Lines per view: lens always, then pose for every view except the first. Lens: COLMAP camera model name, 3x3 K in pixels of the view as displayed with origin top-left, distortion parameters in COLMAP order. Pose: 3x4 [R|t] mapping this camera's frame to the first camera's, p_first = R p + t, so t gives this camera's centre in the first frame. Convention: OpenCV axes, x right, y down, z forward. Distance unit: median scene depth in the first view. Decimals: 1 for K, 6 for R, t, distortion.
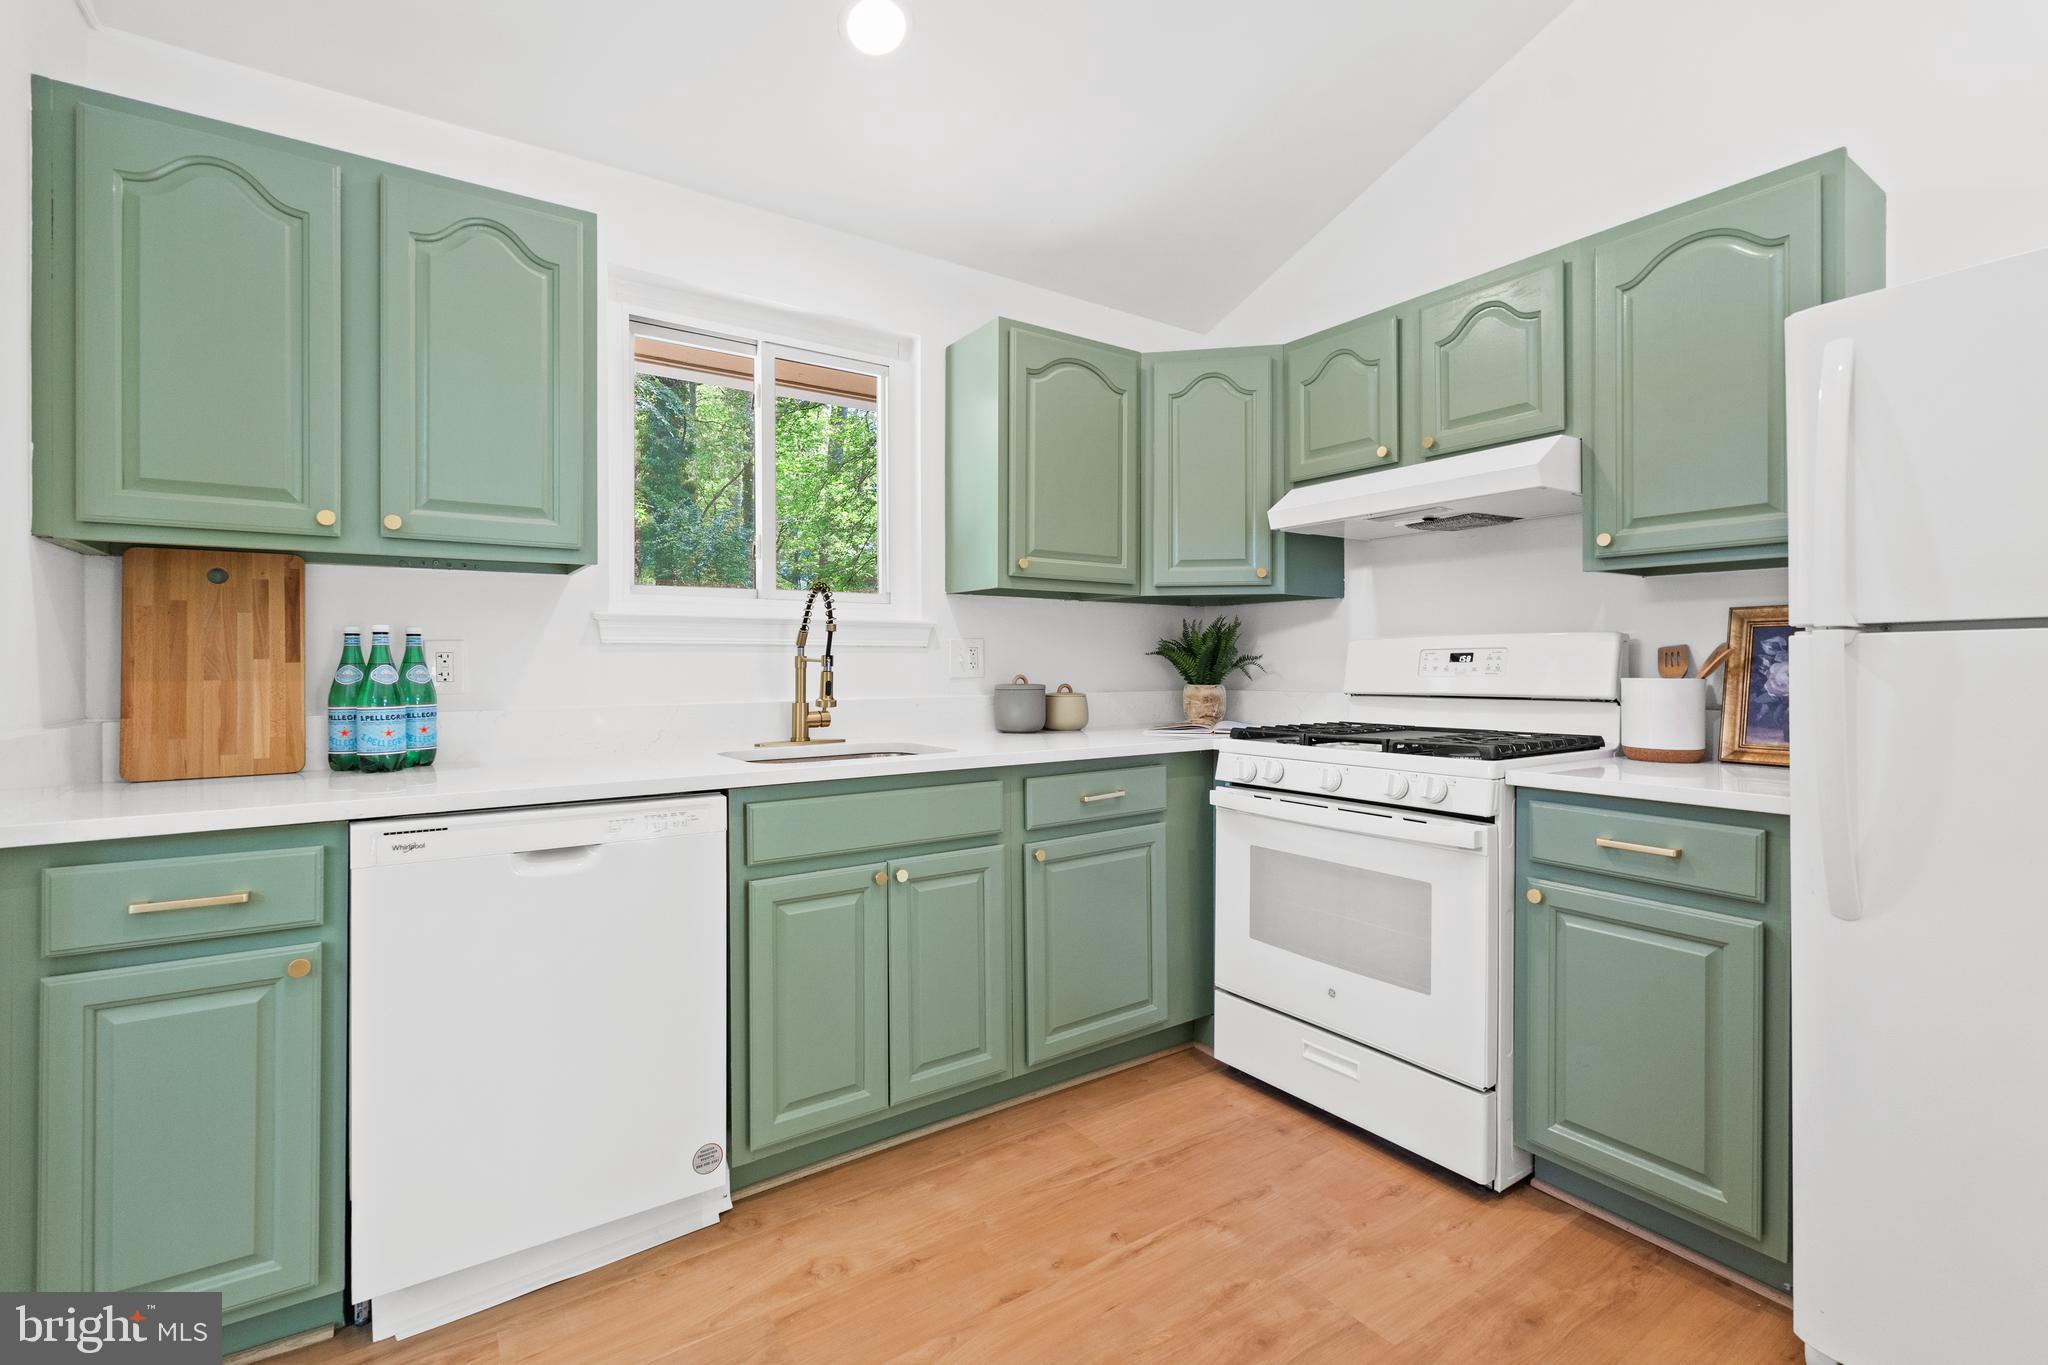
lens RADIAL K [[923.0, 0, 1027.8], [0, 923.0, 662.6], [0, 0, 1]] dist [-0.001454, -0.000413]
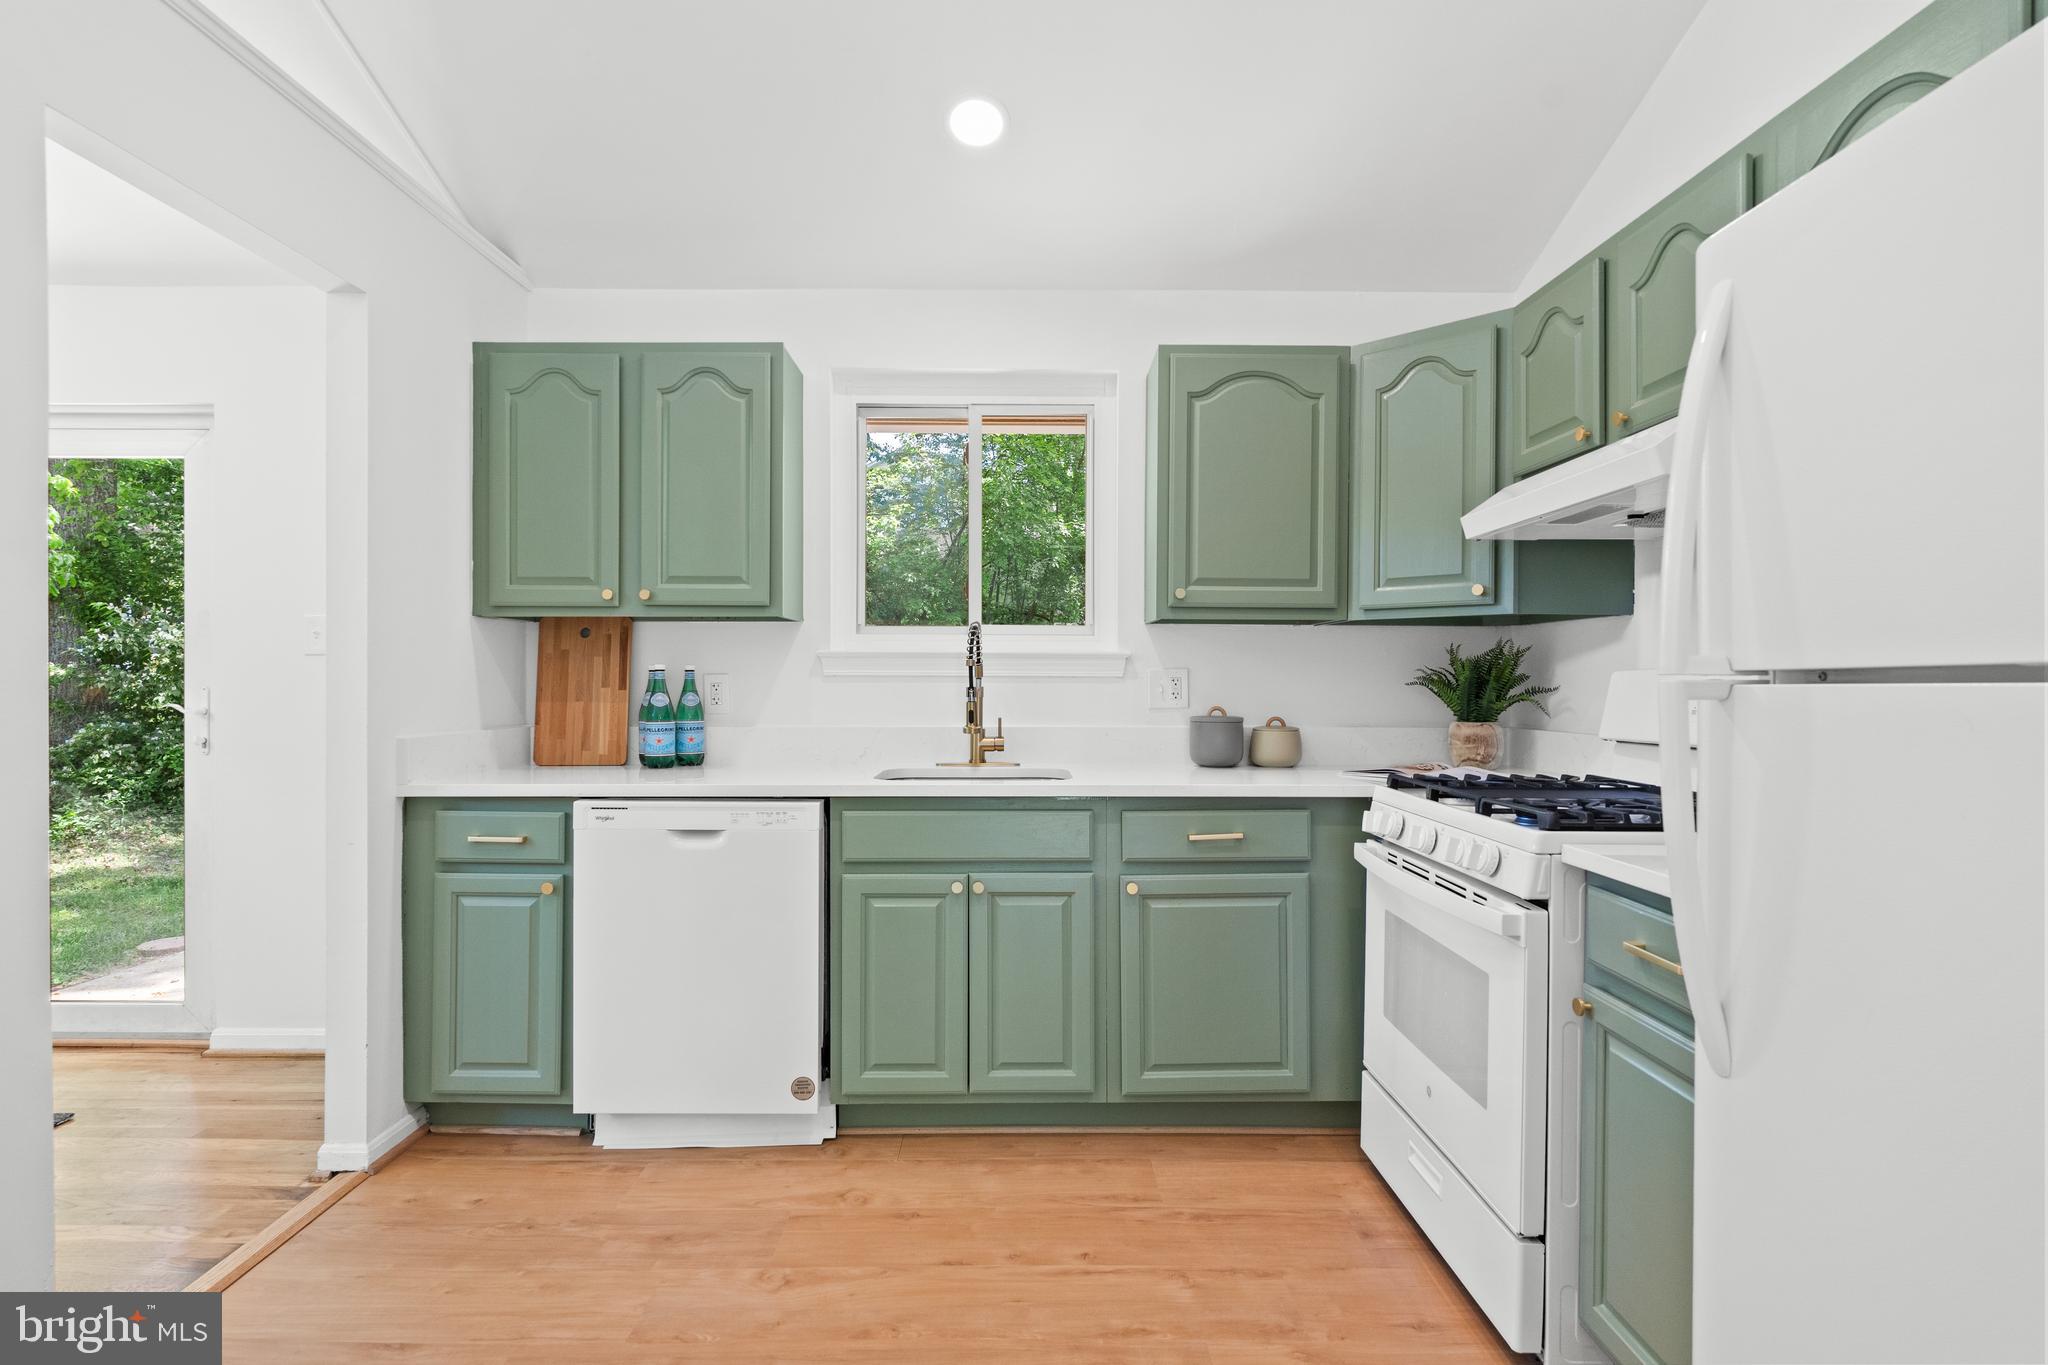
lens RADIAL K [[1026.2, 0, 1024.0], [0, 1026.2, 682.5], [0, 0, 1]] dist [-0.000042, -0.000044]
pose [[0.825624, 0.008092, -0.564162, 0.605483], [-0.005643, 0.999966, 0.006085, -0.024140], [0.564192, -0.001840, 0.825641, 0.011389]]
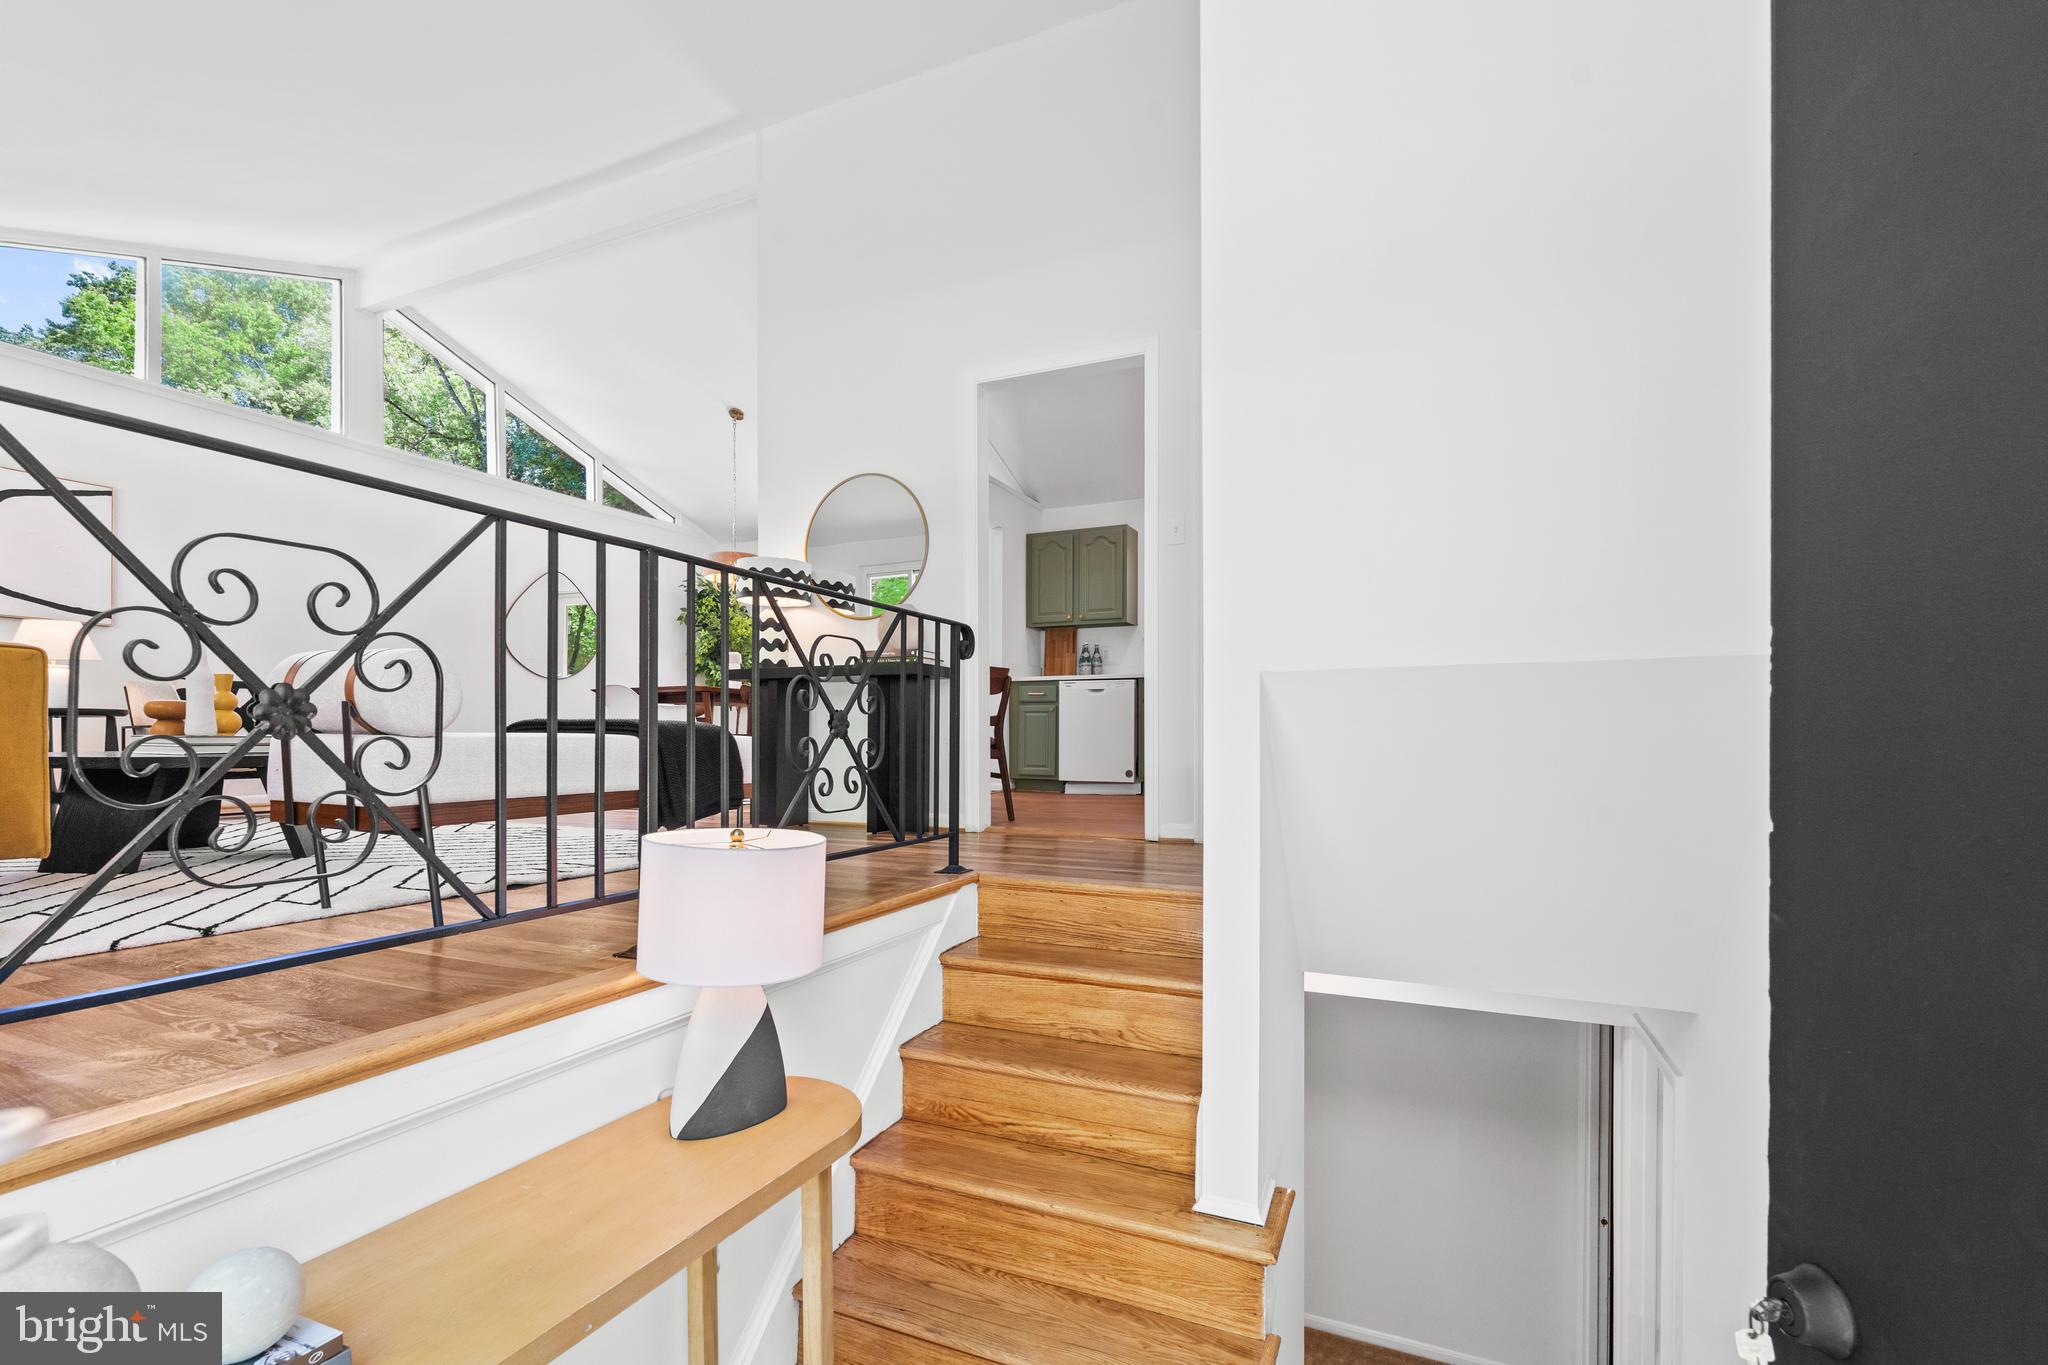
lens RADIAL K [[918.7, 0, 1014.8], [0, 918.7, 746.9], [0, 0, 1]] dist [-0.000471, -0.000149]
pose [[0.507932, 0.009157, -0.861348, 2.351822], [-0.003668, 0.999957, 0.008467, 0.348450], [0.861389, -0.001141, 0.507944, -1.170197]]
